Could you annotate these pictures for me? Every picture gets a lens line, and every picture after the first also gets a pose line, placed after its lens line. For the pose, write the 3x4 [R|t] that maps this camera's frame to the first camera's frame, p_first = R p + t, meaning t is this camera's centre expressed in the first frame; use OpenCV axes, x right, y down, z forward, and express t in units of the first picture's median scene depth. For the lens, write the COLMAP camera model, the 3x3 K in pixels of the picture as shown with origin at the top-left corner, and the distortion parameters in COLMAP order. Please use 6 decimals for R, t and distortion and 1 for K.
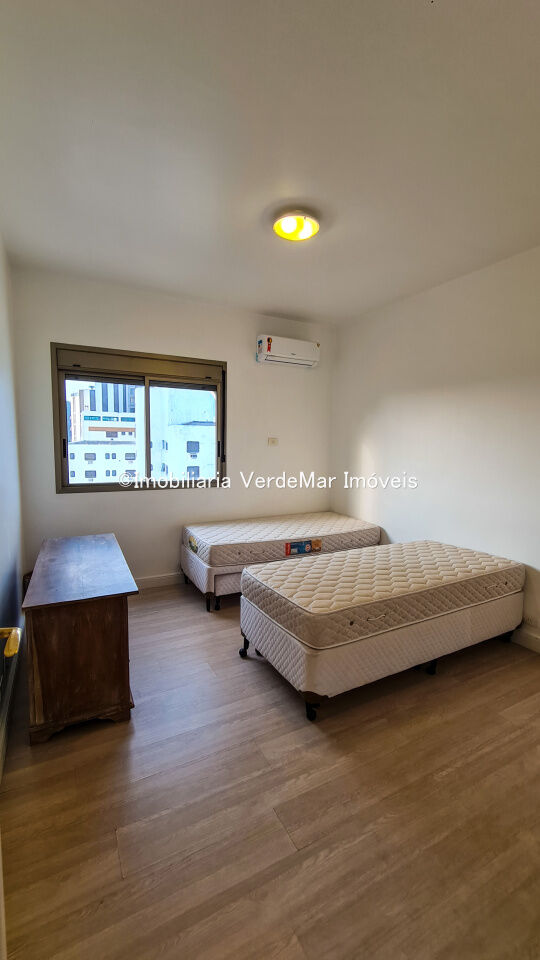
lens RADIAL K [[403.8, 0, 284.3], [0, 403.8, 481.7], [0, 0, 1]] dist [0.001901, 0.000287]
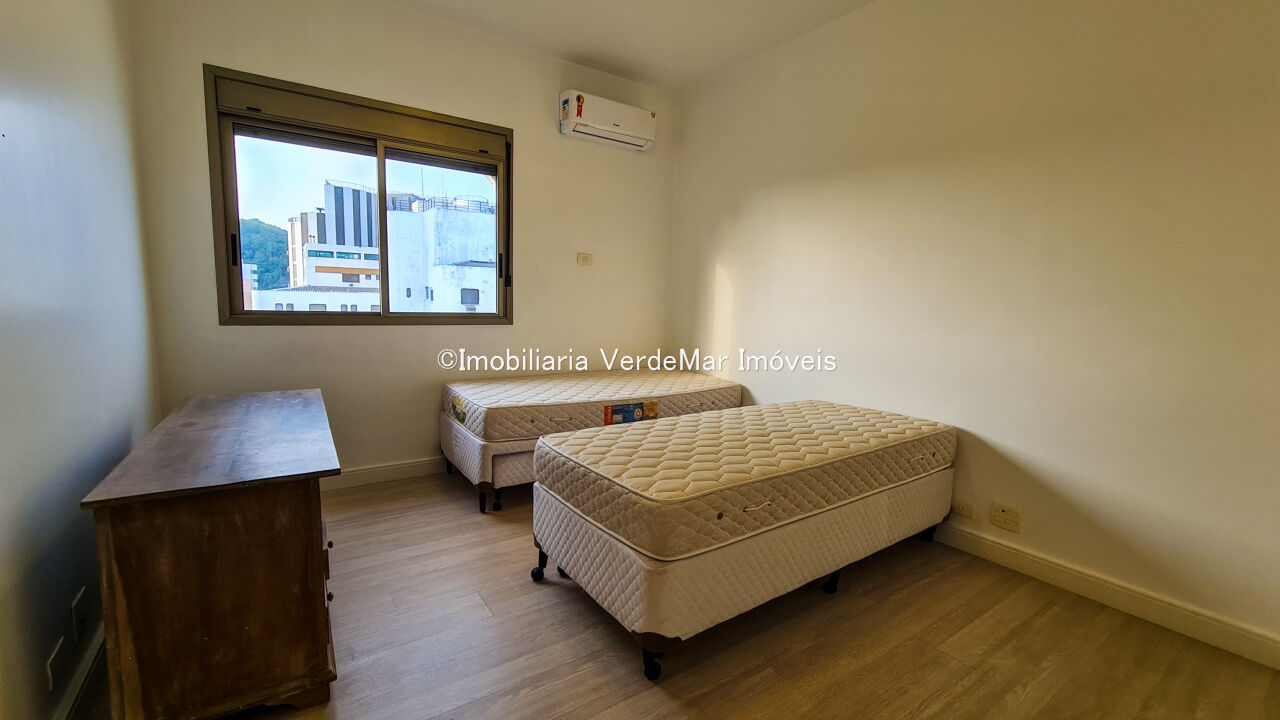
lens RADIAL K [[538.4, 0, 661.5], [0, 538.4, 354.7], [0, 0, 1]] dist [0.001901, 0.000287]
pose [[0.992966, 0.001820, 0.118382, -0.010433], [-0.003623, 0.999881, 0.015016, 0.065966], [-0.118341, -0.015339, 0.992855, 0.145323]]
